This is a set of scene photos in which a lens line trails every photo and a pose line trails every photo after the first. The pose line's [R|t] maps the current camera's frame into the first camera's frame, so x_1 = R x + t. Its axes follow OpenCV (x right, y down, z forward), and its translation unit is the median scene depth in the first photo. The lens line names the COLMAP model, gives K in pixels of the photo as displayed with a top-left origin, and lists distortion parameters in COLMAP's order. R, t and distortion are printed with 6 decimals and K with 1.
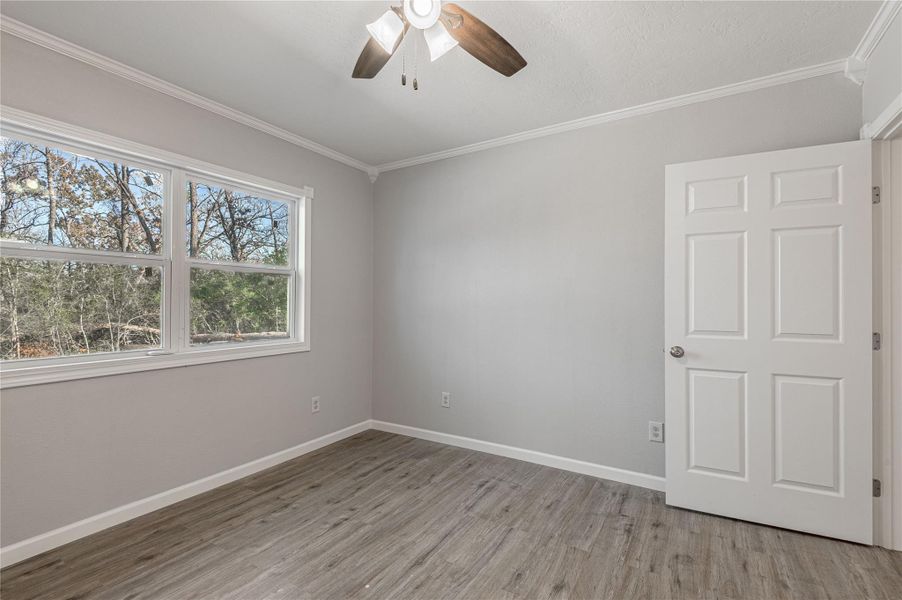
lens RADIAL K [[422.3, 0, 445.1], [0, 422.3, 299.0], [0, 0, 1]] dist [0.031379, -0.008533]
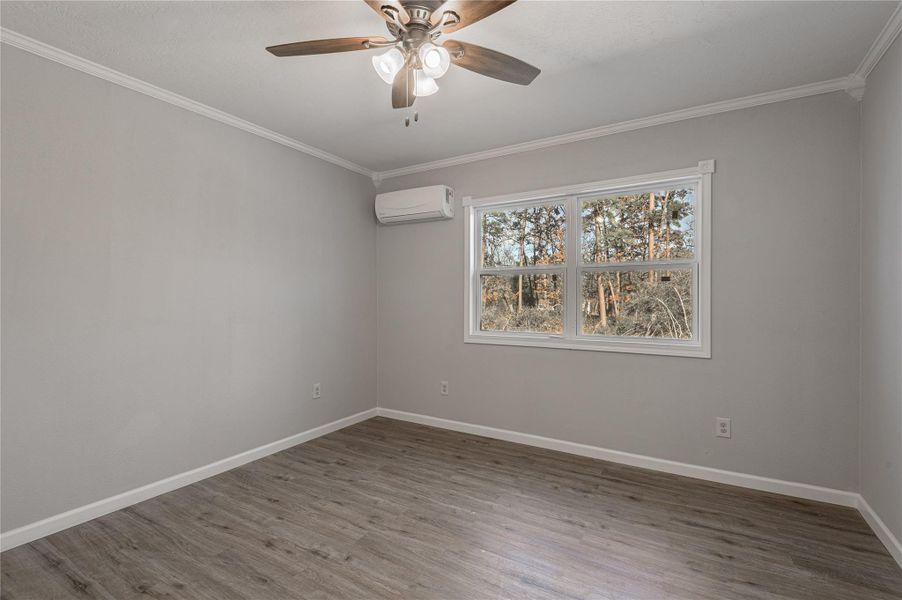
lens RADIAL K [[422.3, 0, 451.9], [0, 422.3, 300.3], [0, 0, 1]] dist [0.031379, -0.008533]
pose [[0.013646, 0.002886, -0.999903, 0.668942], [0.007602, 0.999967, 0.002990, 0.003078], [0.999878, -0.007642, 0.013624, 0.643439]]
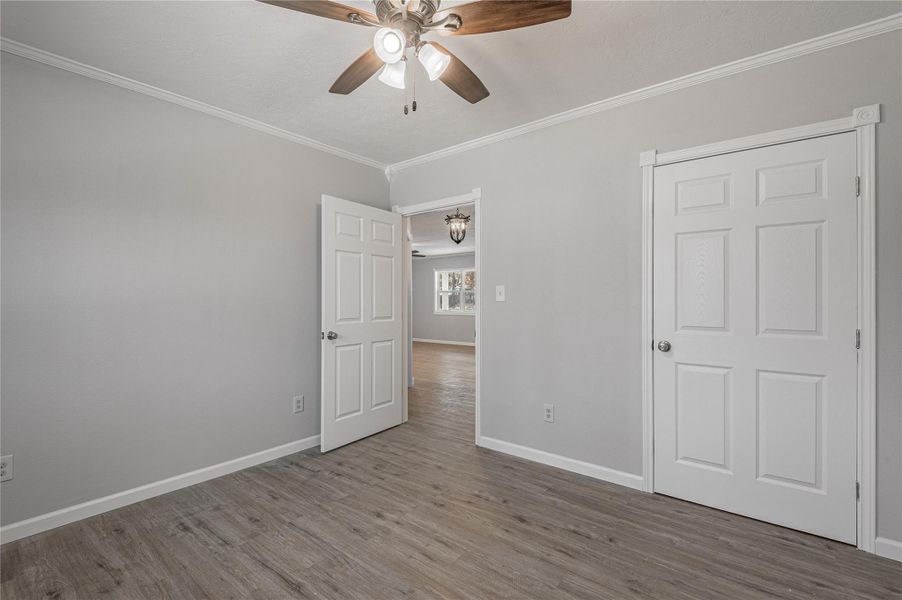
lens RADIAL K [[422.3, 0, 448.5], [0, 422.3, 298.1], [0, 0, 1]] dist [0.031379, -0.008533]
pose [[0.133305, 0.000147, 0.991075, -0.704999], [0.003881, 0.999992, -0.000671, 0.007970], [-0.991067, 0.003936, 0.133304, 0.433305]]
